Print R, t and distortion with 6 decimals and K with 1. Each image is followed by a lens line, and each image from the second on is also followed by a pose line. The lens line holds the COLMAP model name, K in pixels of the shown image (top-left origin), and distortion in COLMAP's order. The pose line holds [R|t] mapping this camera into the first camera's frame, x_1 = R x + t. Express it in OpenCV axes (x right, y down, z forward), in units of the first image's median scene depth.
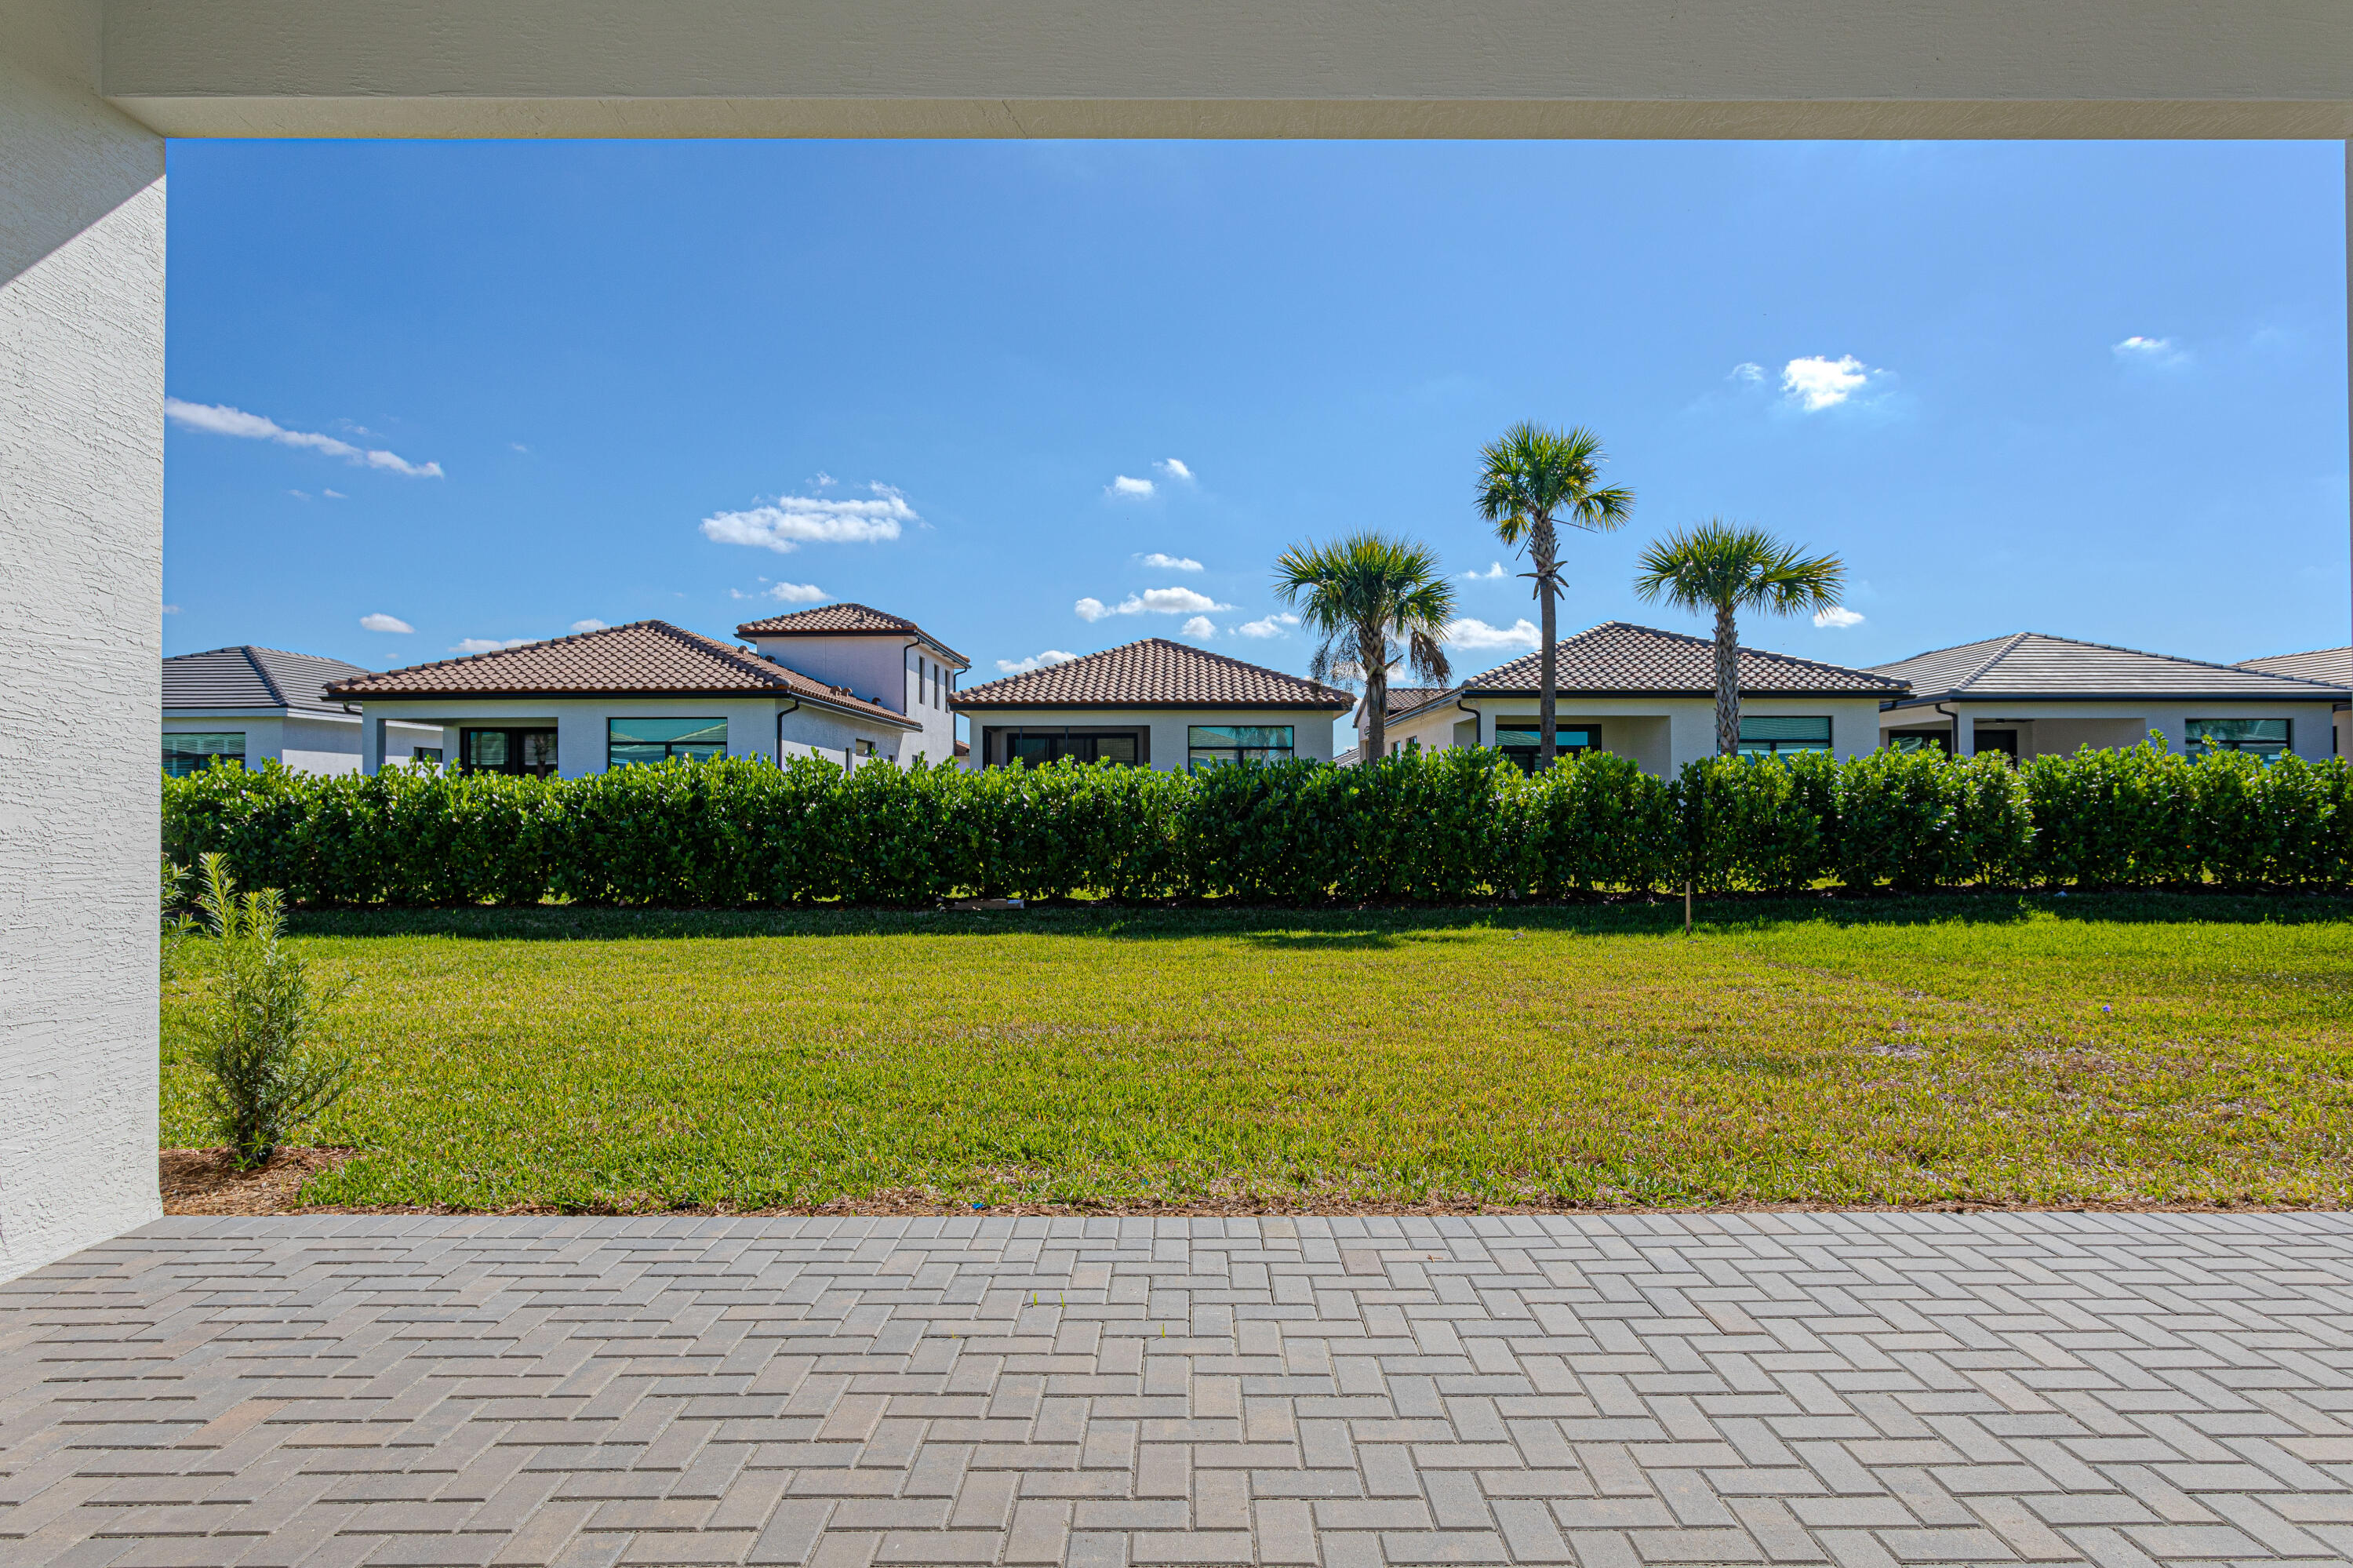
lens RADIAL K [[1202.8, 0, 1176.5], [0, 1202.8, 784.0], [0, 0, 1]] dist [0.003155, 0.001001]
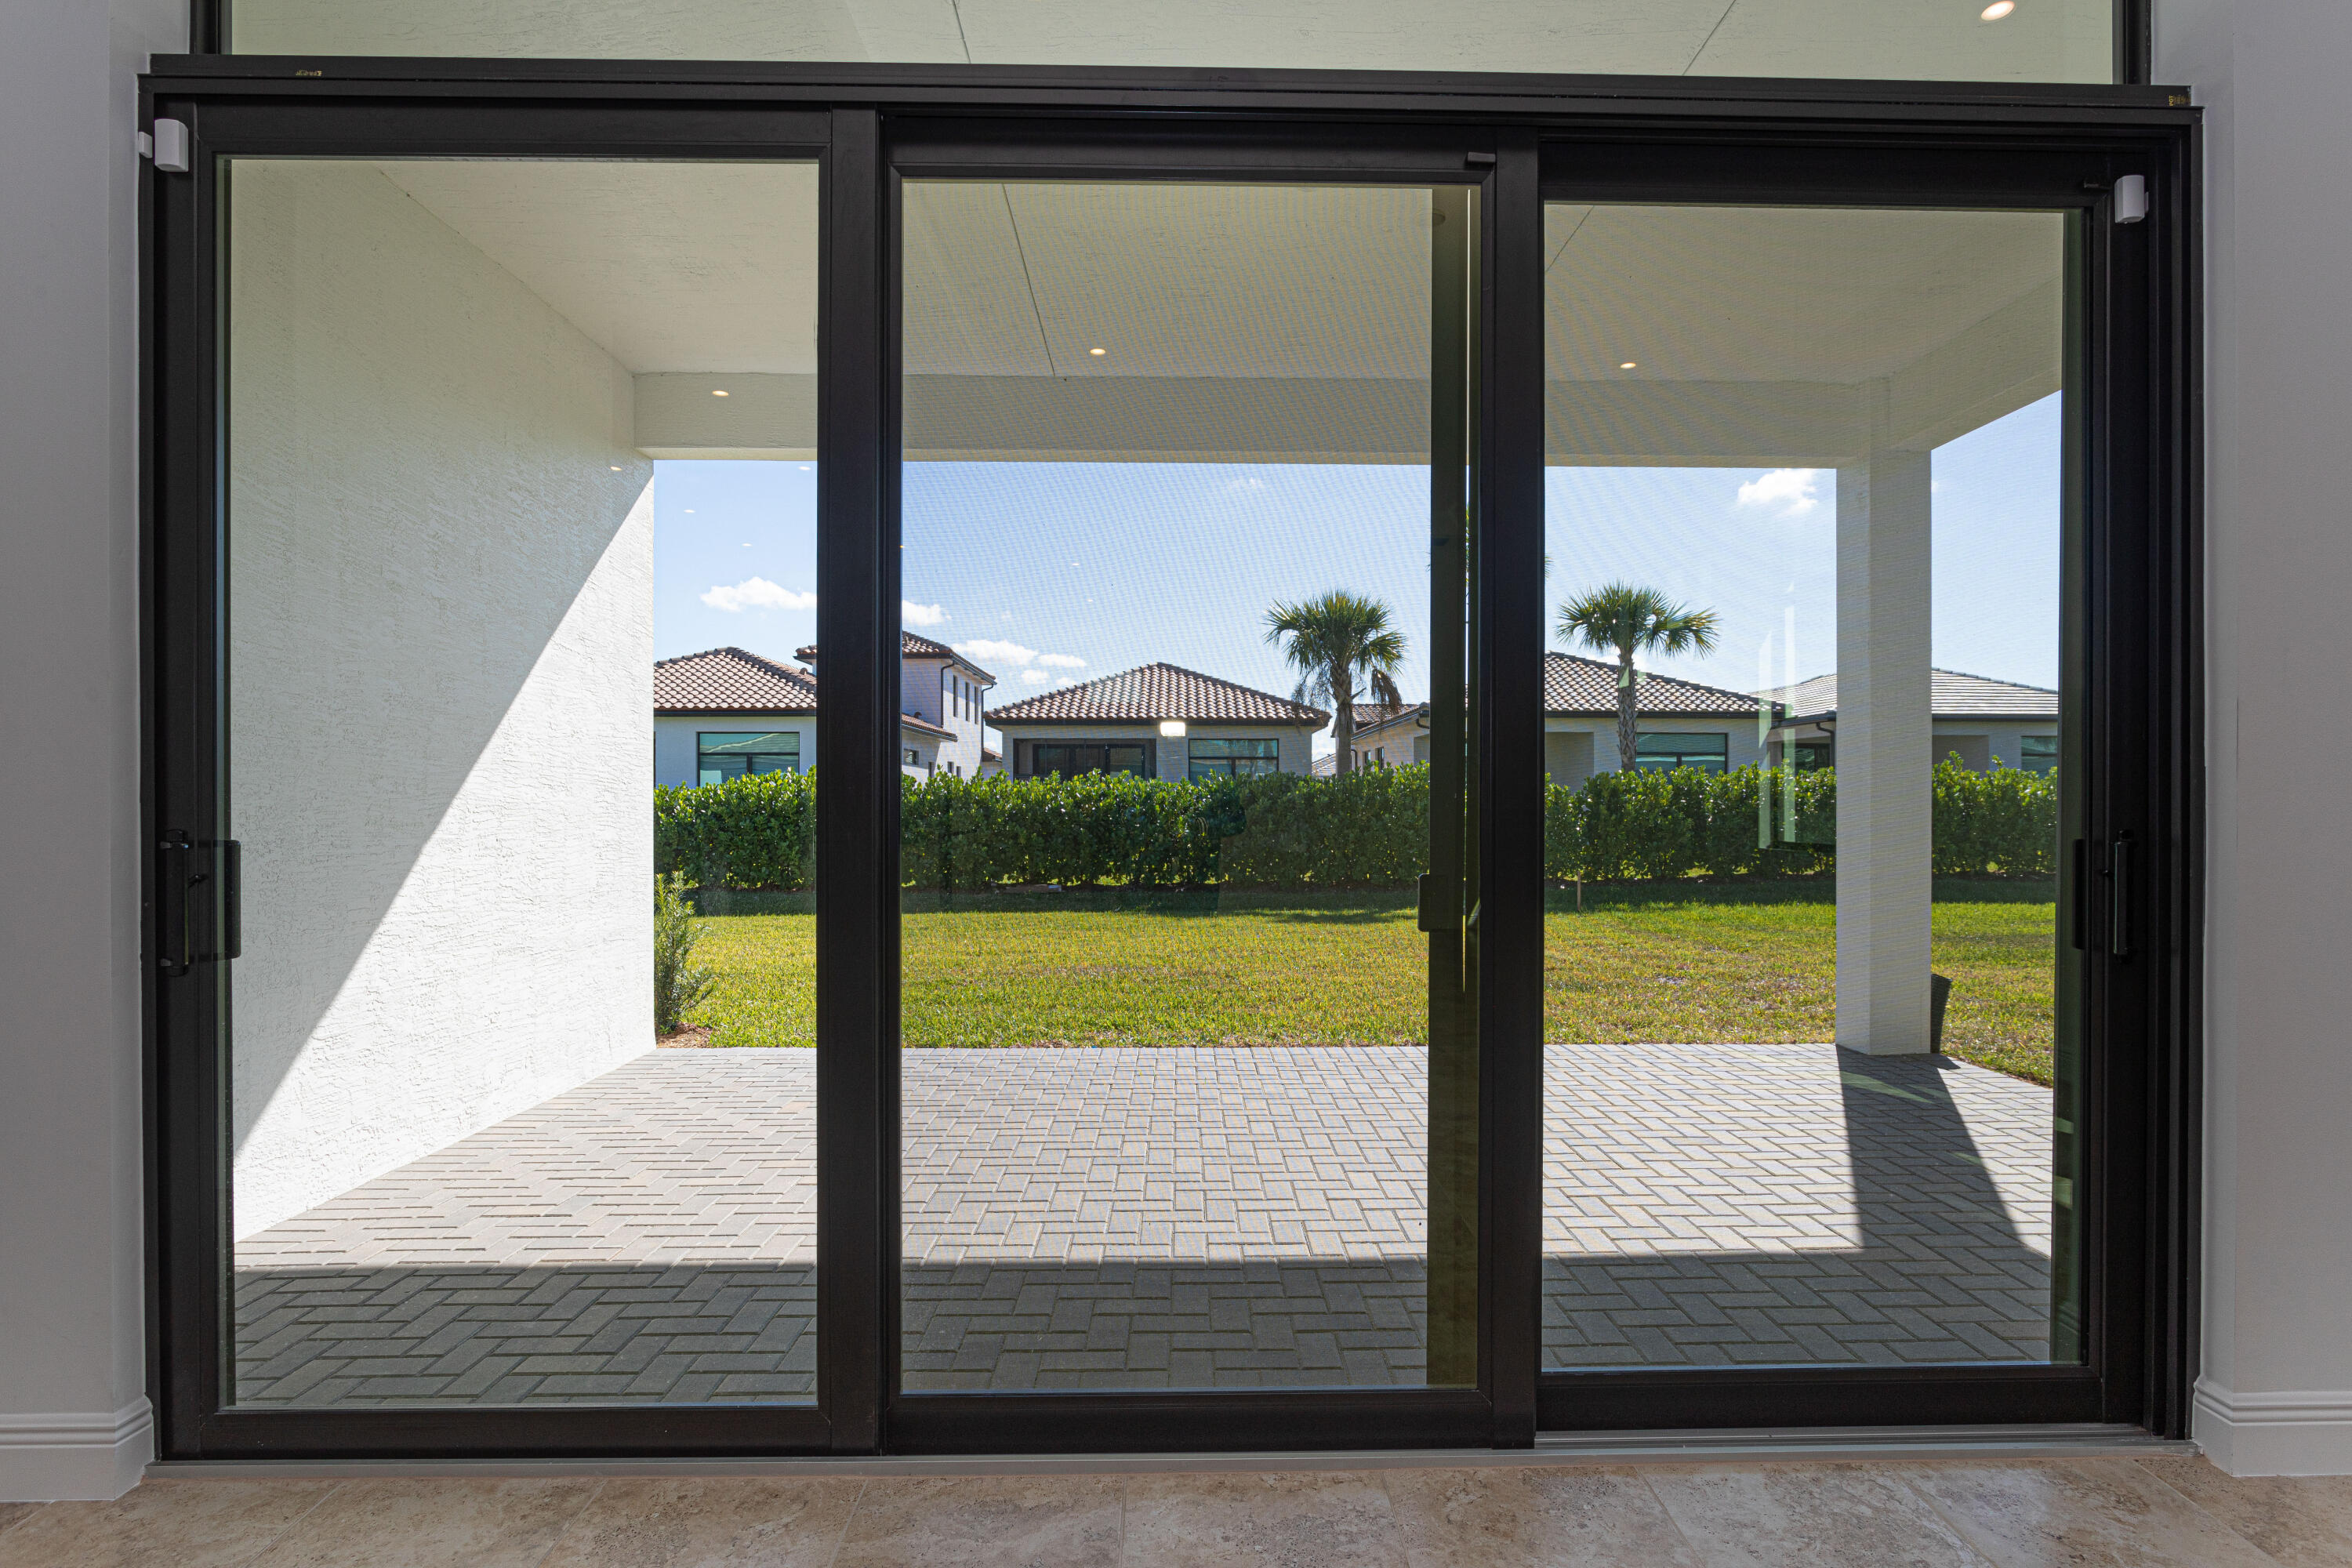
lens RADIAL K [[1153.3, 0, 1176.0], [0, 1153.3, 784.0], [0, 0, 1]] dist [-0.001476, -0.000401]
pose [[0.999982, 0.001228, 0.005897, -0.013773], [-0.001251, 0.999992, 0.003894, -0.012811], [-0.005892, -0.003902, 0.999975, -0.186260]]
